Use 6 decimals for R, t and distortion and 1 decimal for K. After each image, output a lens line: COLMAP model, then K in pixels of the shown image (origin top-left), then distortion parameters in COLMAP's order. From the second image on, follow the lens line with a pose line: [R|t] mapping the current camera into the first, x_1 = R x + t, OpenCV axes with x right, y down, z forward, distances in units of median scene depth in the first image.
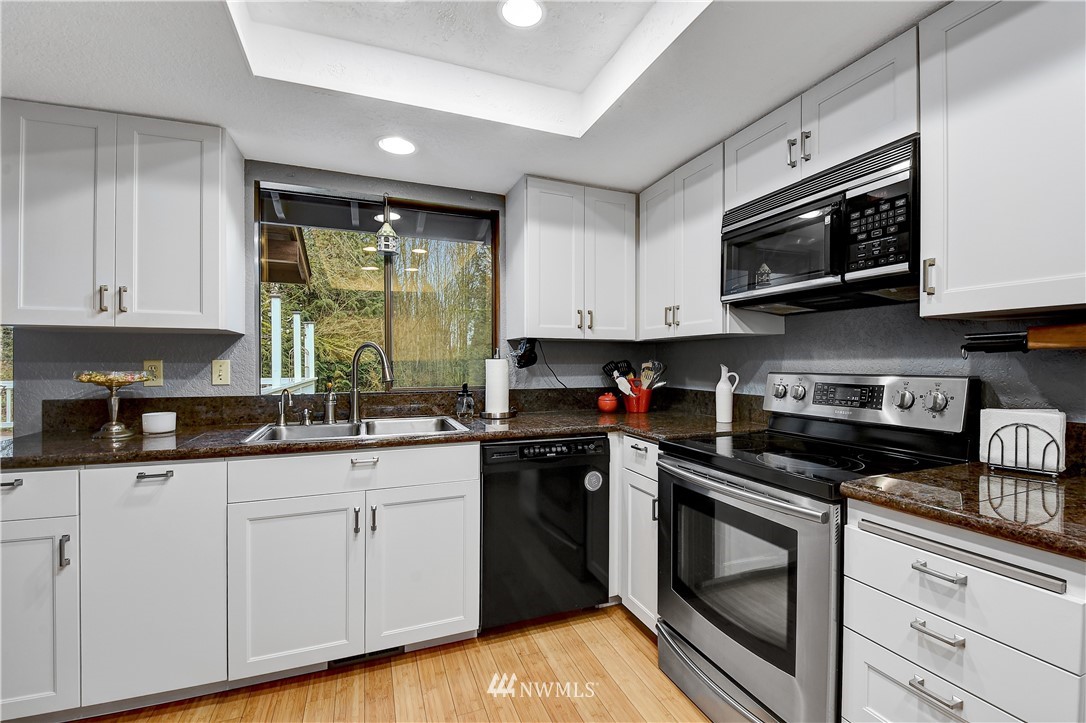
lens RADIAL K [[450.9, 0, 543.0], [0, 450.9, 361.5], [0, 0, 1]] dist [-0.003220, -0.000304]
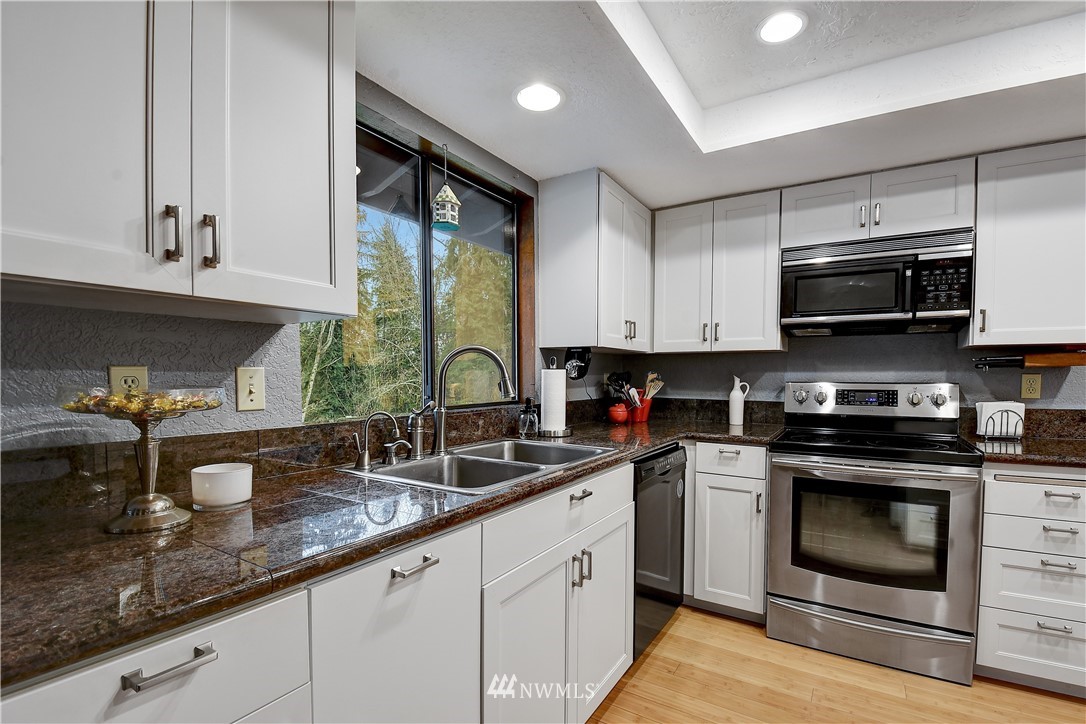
lens RADIAL K [[479.4, 0, 543.8], [0, 479.4, 383.9], [0, 0, 1]] dist [-0.000989, -0.000214]
pose [[0.812237, -0.008884, 0.583260, -1.019983], [-0.004308, 0.999765, 0.021227, 0.005084], [-0.583312, -0.019754, 0.812008, 0.384822]]
